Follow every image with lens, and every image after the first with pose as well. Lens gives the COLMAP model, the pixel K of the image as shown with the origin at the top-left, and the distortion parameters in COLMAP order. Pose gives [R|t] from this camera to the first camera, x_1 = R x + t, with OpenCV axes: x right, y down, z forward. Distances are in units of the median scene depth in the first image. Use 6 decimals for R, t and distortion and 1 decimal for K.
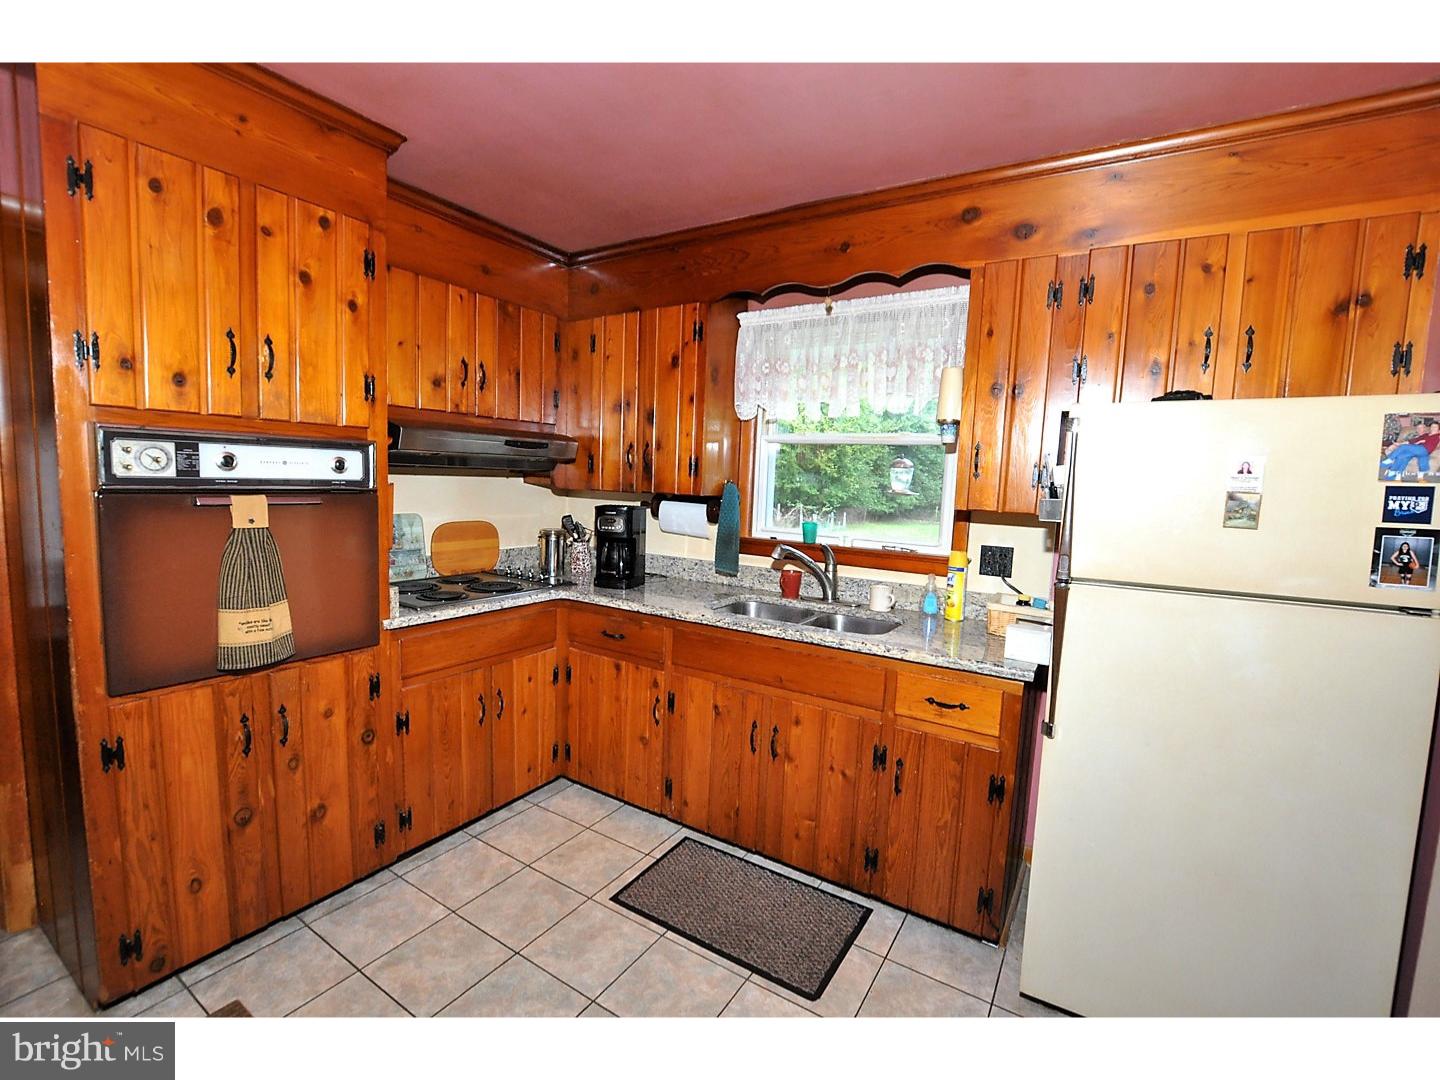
lens RADIAL K [[640.2, 0, 725.7], [0, 640.2, 540.5], [0, 0, 1]] dist [-0.018663, 0.000618]
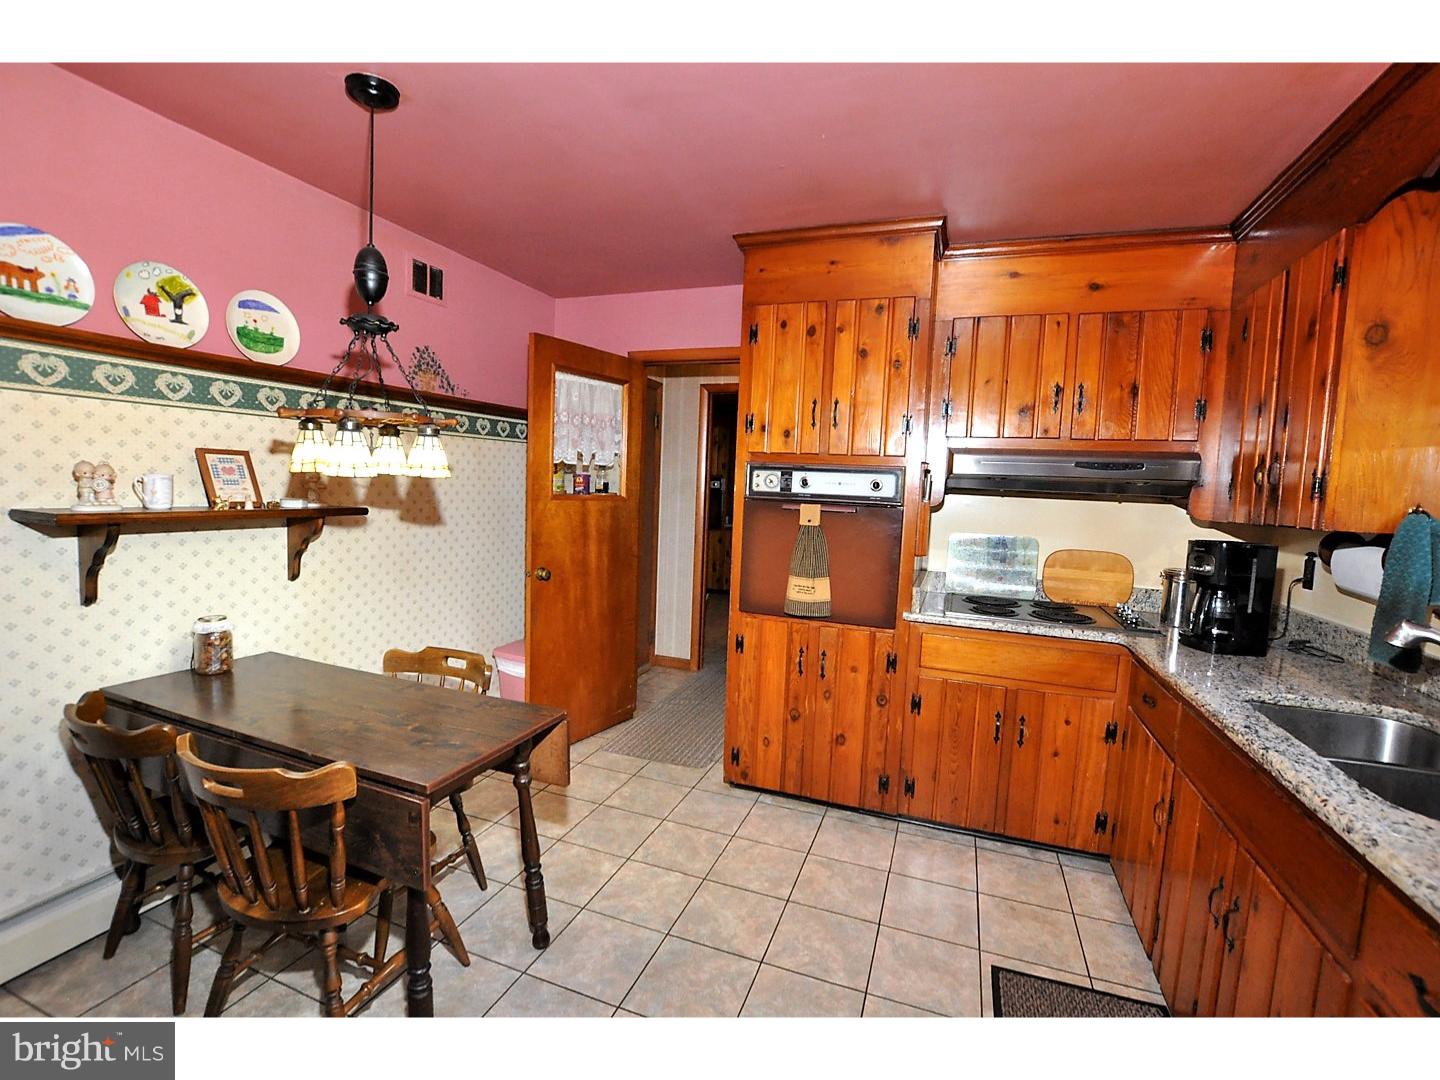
lens RADIAL K [[640.2, 0, 725.7], [0, 640.2, 540.5], [0, 0, 1]] dist [-0.018663, 0.000618]
pose [[0.207436, 0.052500, -0.976839, 0.640669], [-0.131308, 0.991017, 0.025378, 0.003222], [0.969396, 0.123002, 0.212467, 0.424339]]
